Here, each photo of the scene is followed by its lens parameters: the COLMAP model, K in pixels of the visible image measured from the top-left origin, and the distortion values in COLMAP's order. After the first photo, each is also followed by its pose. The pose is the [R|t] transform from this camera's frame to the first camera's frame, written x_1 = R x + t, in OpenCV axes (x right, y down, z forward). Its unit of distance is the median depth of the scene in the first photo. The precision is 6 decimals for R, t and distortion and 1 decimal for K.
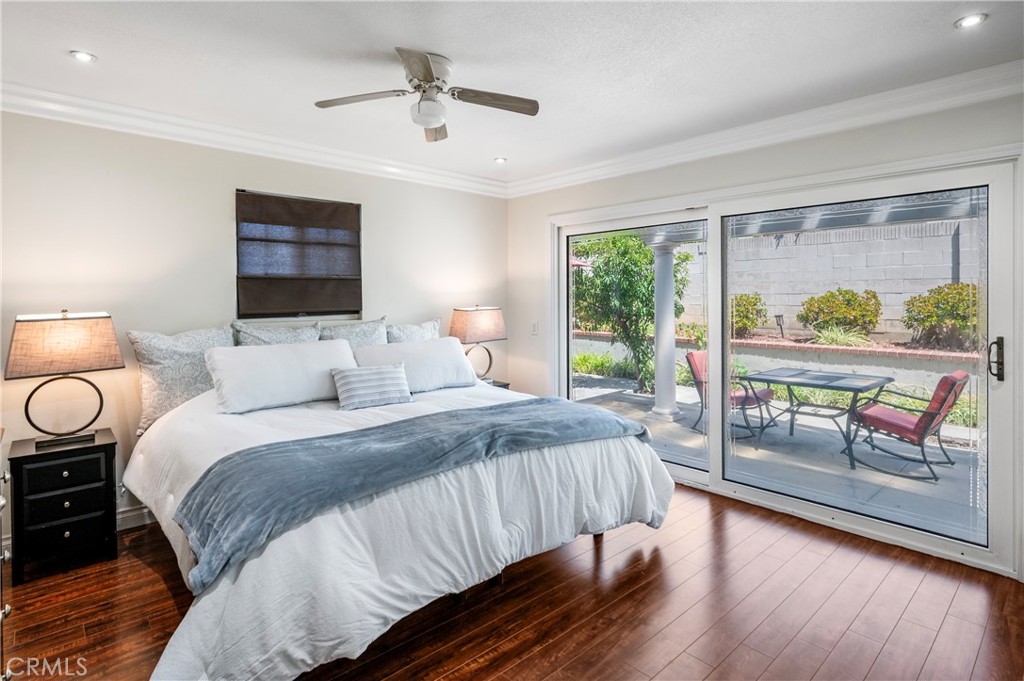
lens RADIAL K [[526.0, 0, 511.6], [0, 526.0, 299.6], [0, 0, 1]] dist [0.004195, 0.000350]
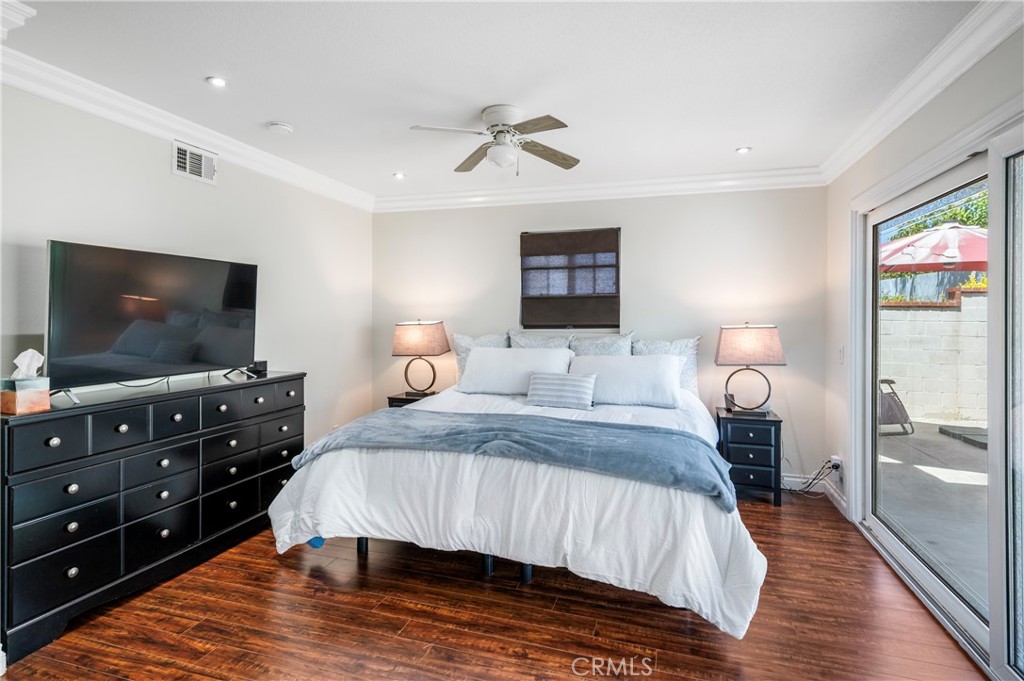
lens RADIAL K [[511.4, 0, 512.1], [0, 511.4, 313.3], [0, 0, 1]] dist [0.002582, 0.000199]
pose [[0.502171, 0.000952, -0.864768, 0.601169], [-0.006943, 0.999972, -0.002931, 0.001271], [0.864740, 0.007476, 0.502164, 0.322738]]
